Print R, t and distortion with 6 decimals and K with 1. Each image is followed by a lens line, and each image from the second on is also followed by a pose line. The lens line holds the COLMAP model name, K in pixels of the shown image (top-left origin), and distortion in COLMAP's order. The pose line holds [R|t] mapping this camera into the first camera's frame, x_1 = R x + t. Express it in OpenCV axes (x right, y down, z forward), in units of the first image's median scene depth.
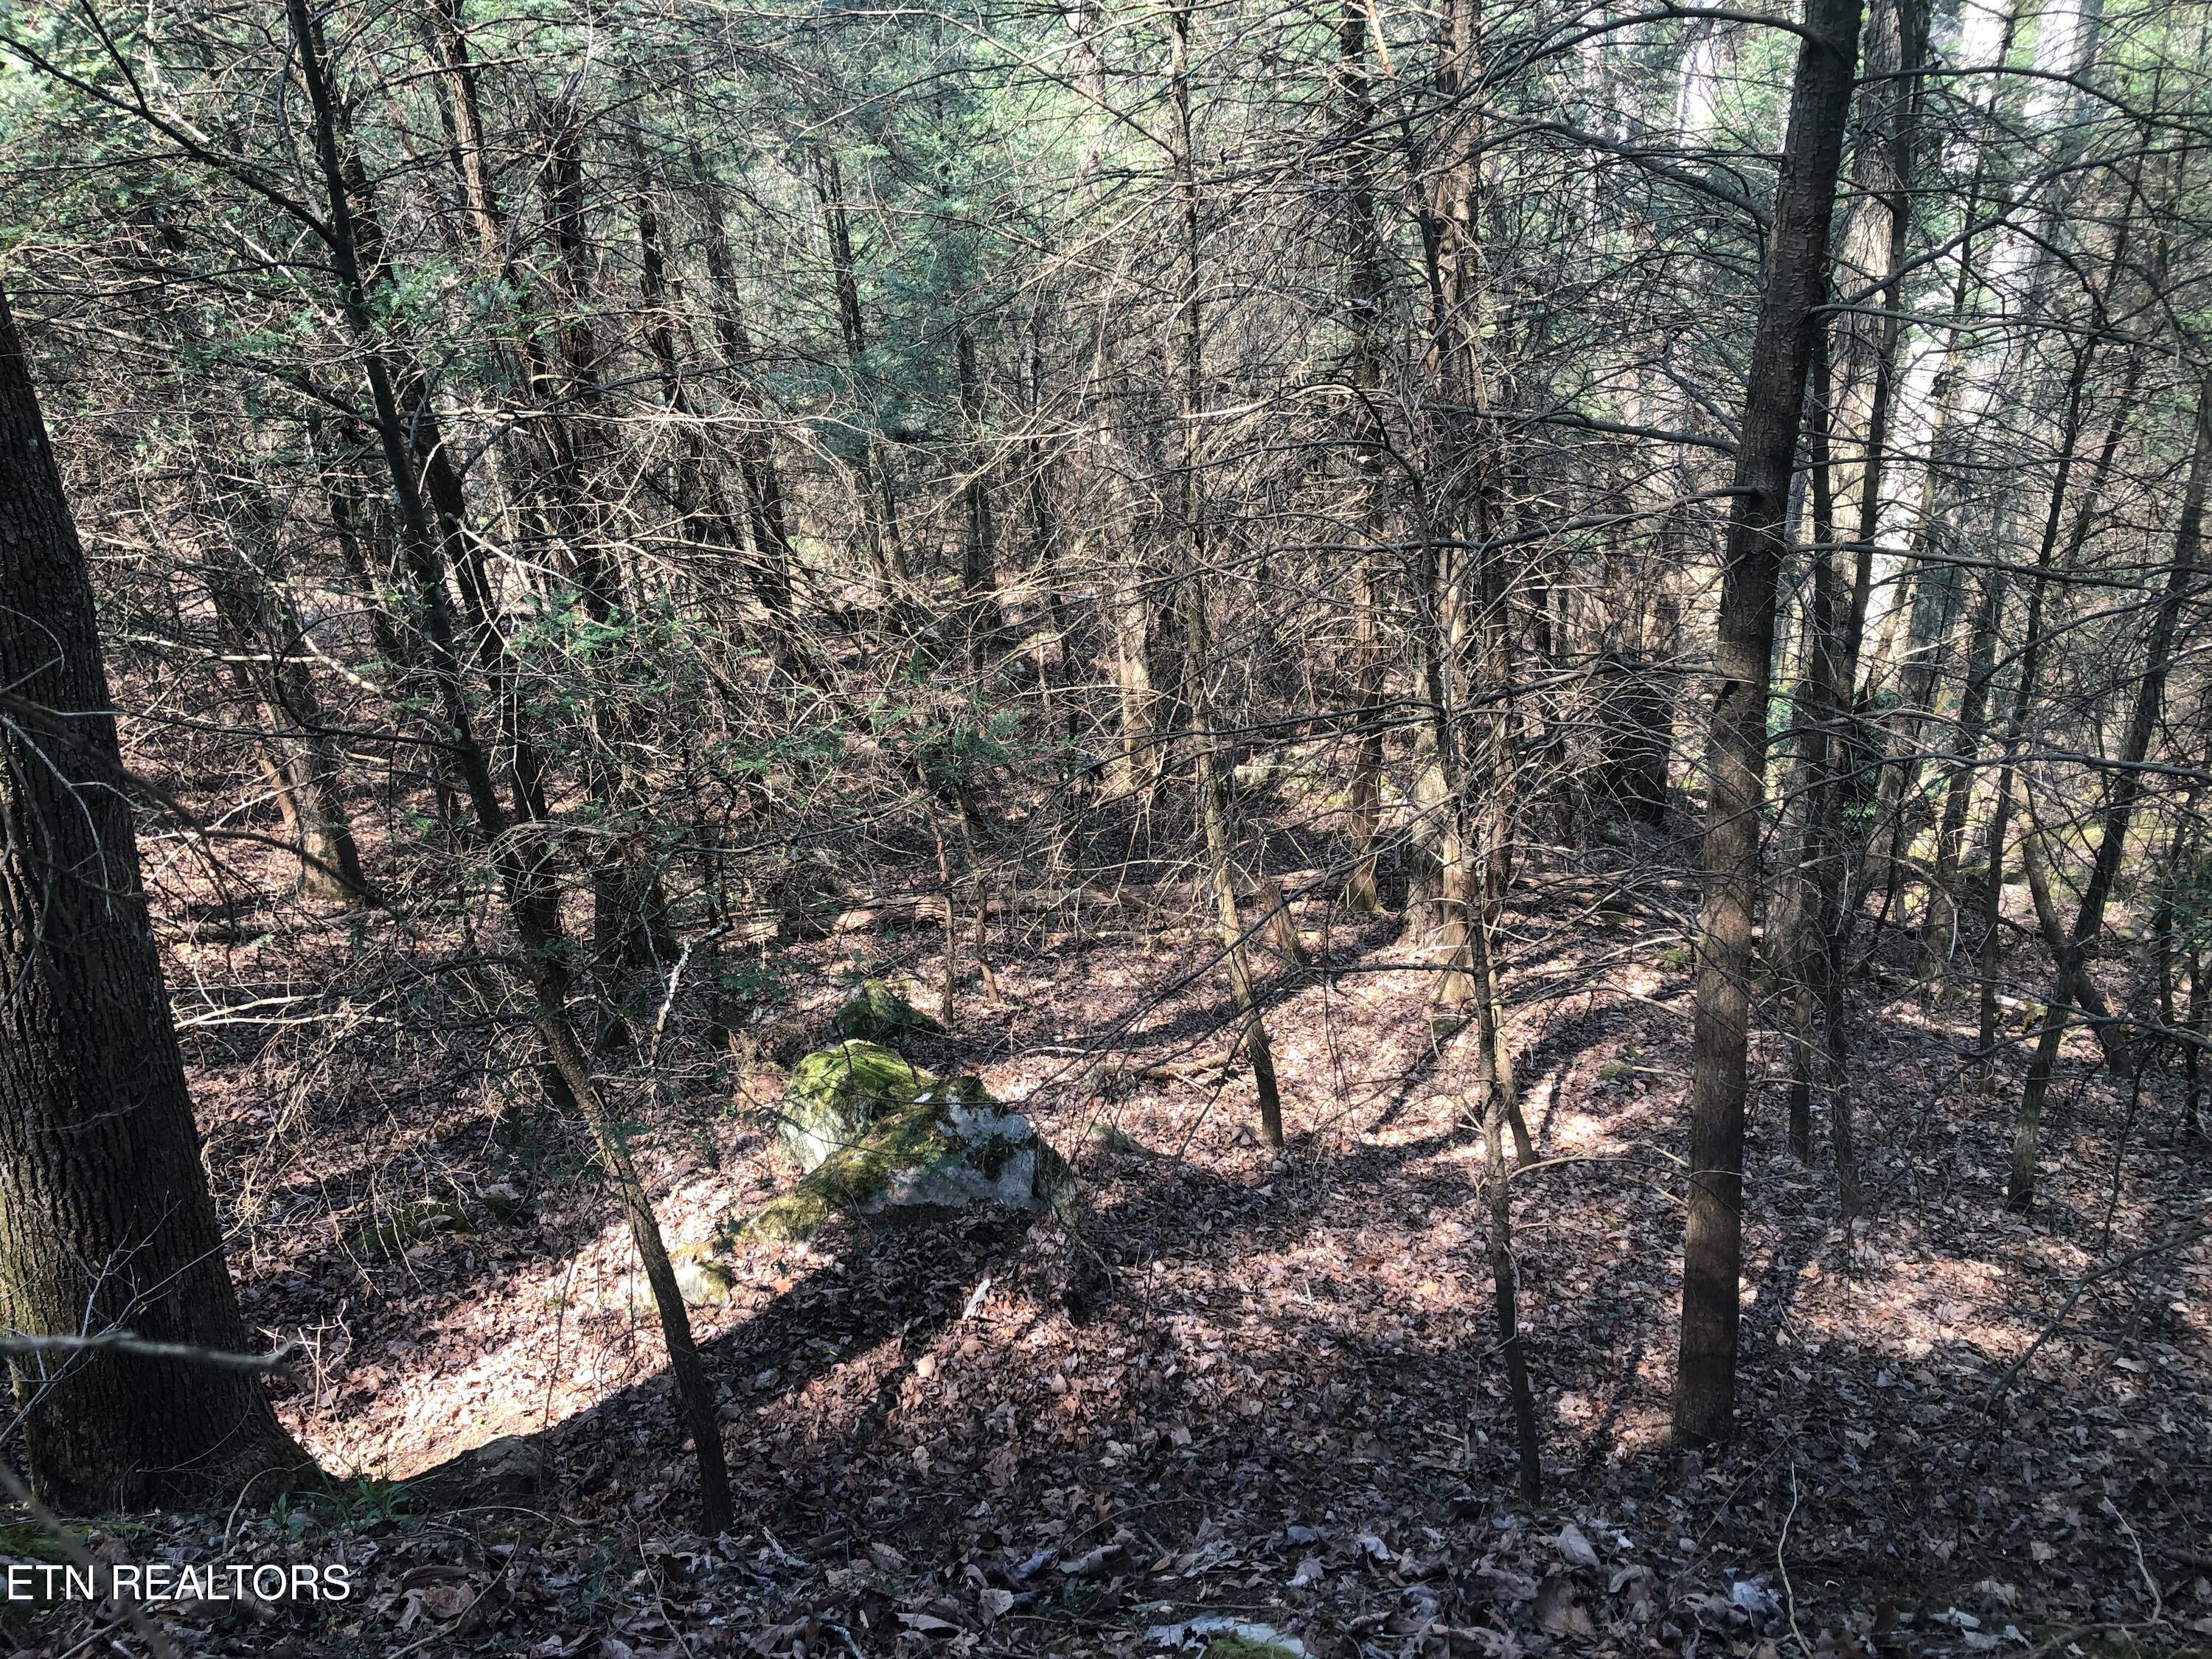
lens RADIAL K [[1826.6, 0, 1106.9], [0, 1826.6, 866.5], [0, 0, 1]] dist [0.012448, 0.012325]
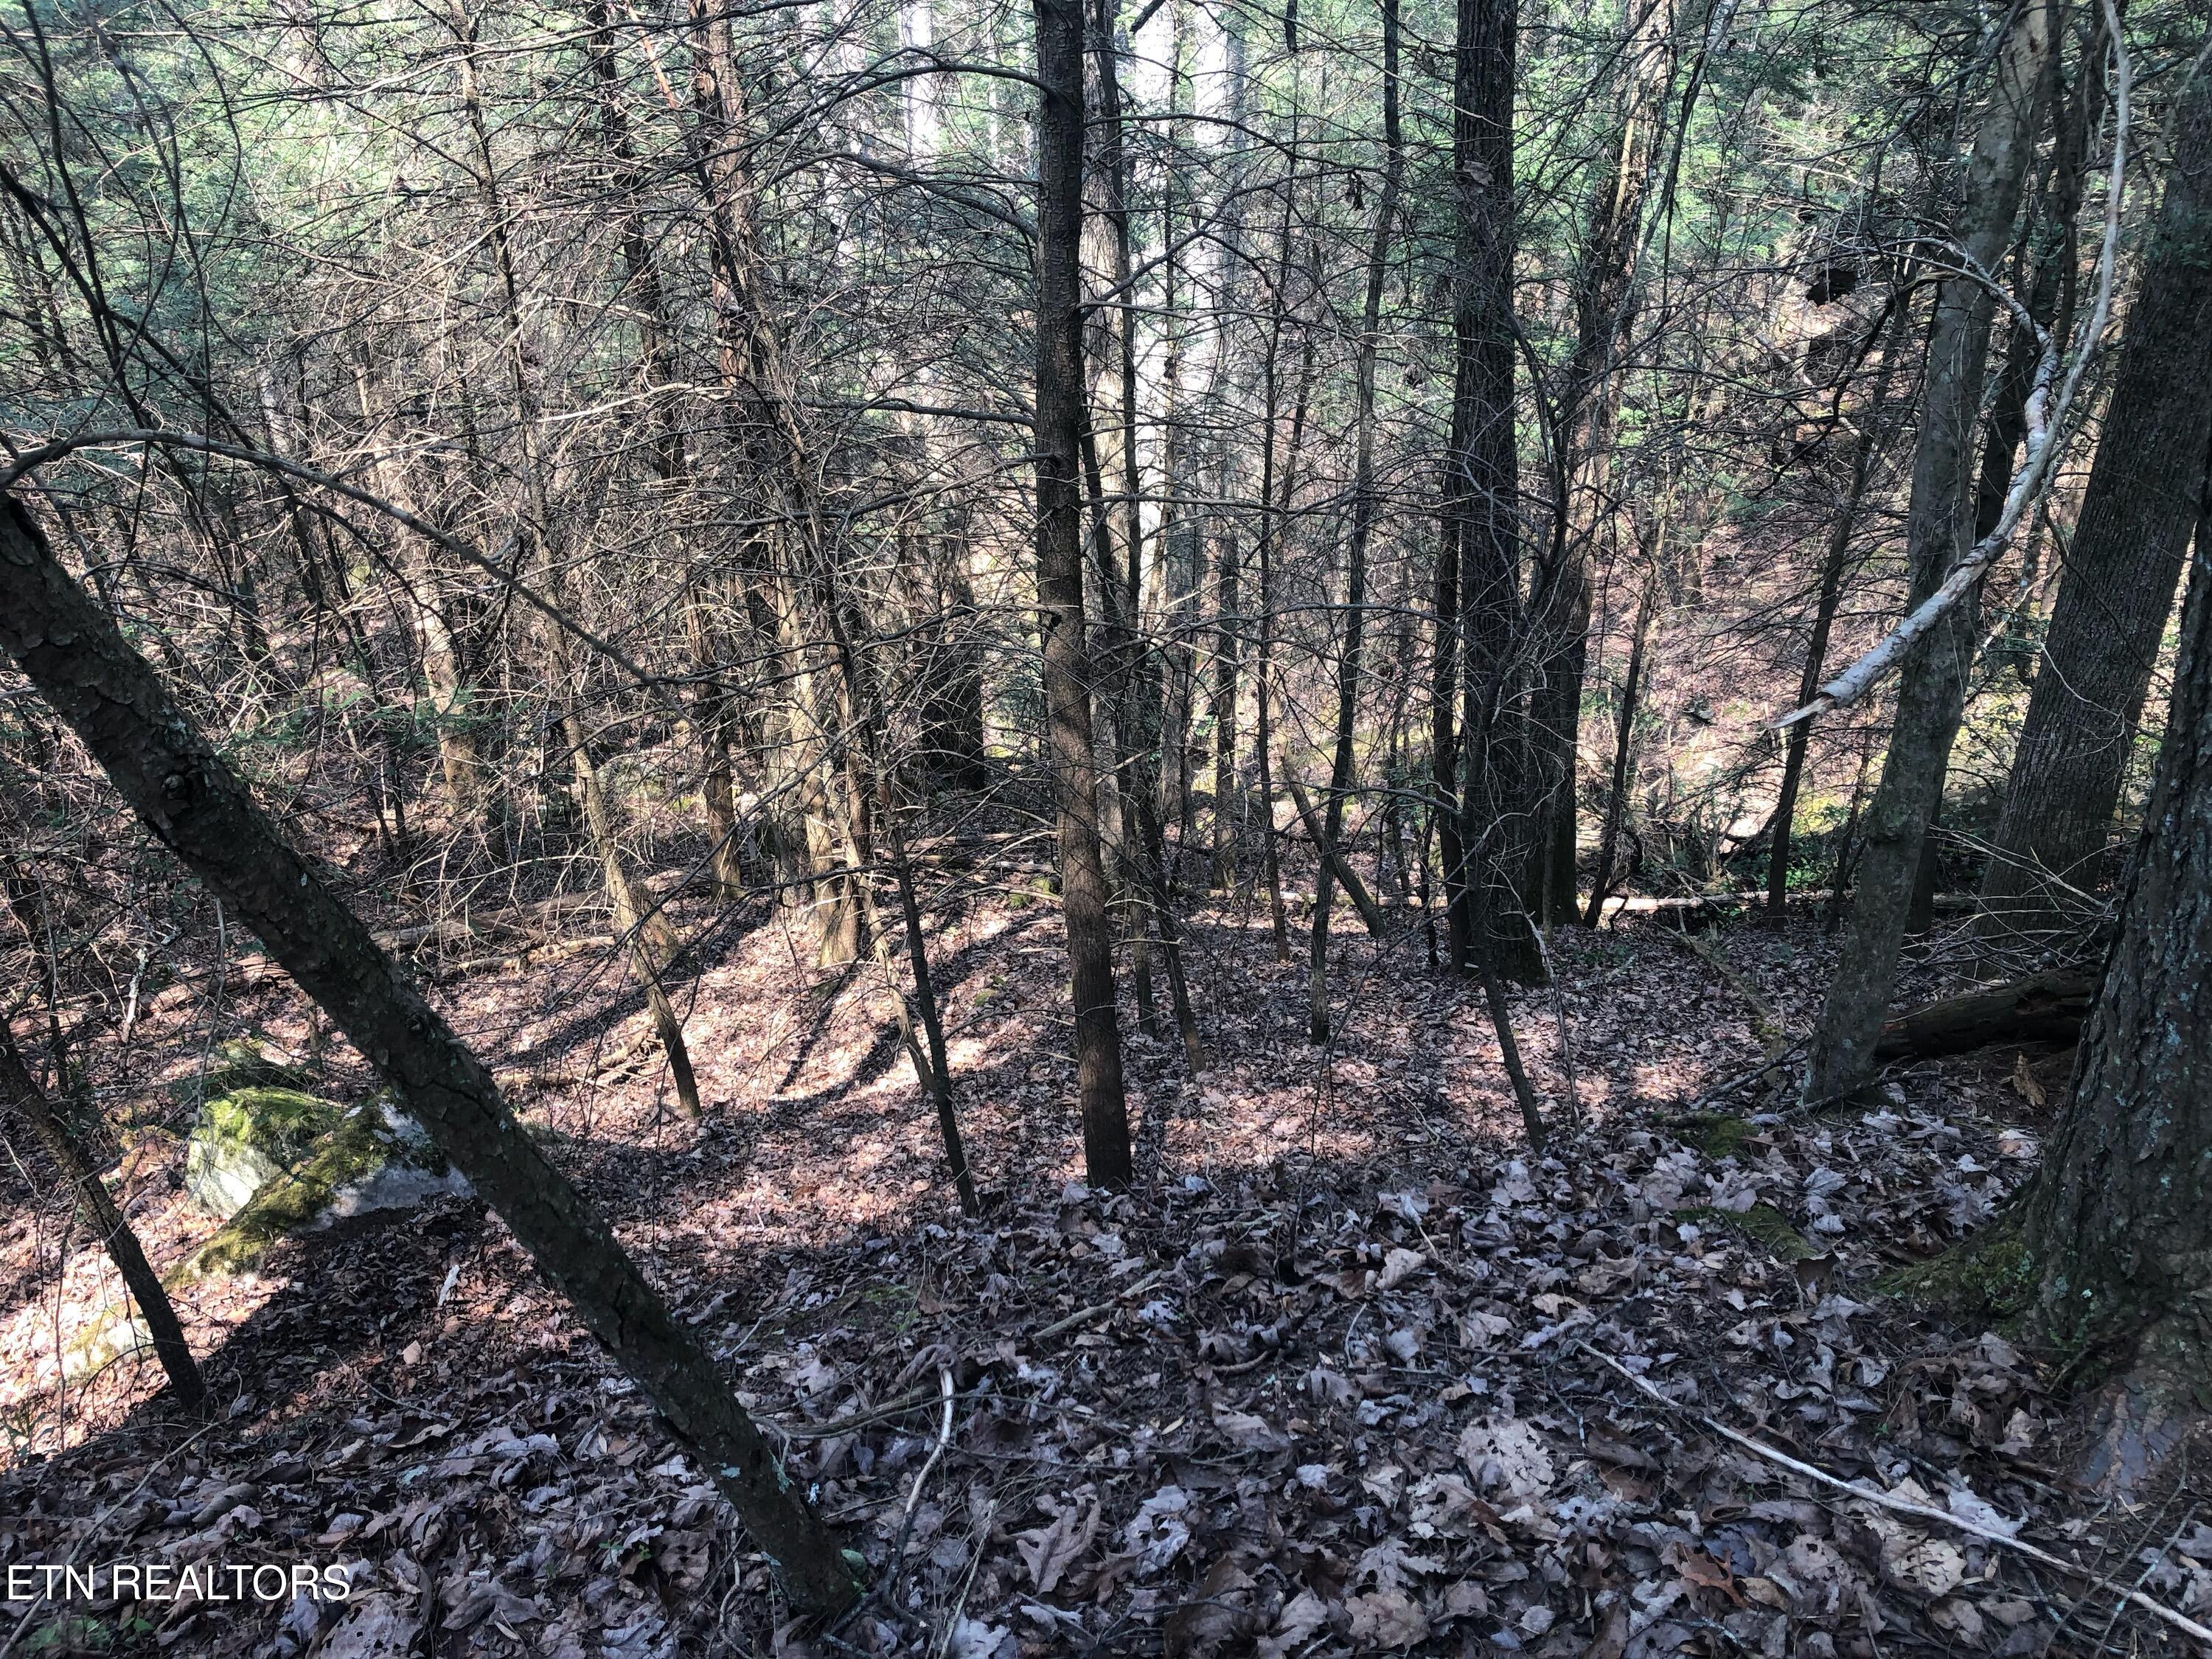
lens RADIAL K [[1818.6, 0, 1089.6], [0, 1818.6, 875.9], [0, 0, 1]] dist [0.079023, -0.075557]
pose [[0.927438, -0.141414, 0.346209, -0.049556], [0.142220, 0.989563, 0.023218, 0.027719], [-0.345879, 0.027705, 0.937870, -0.085937]]
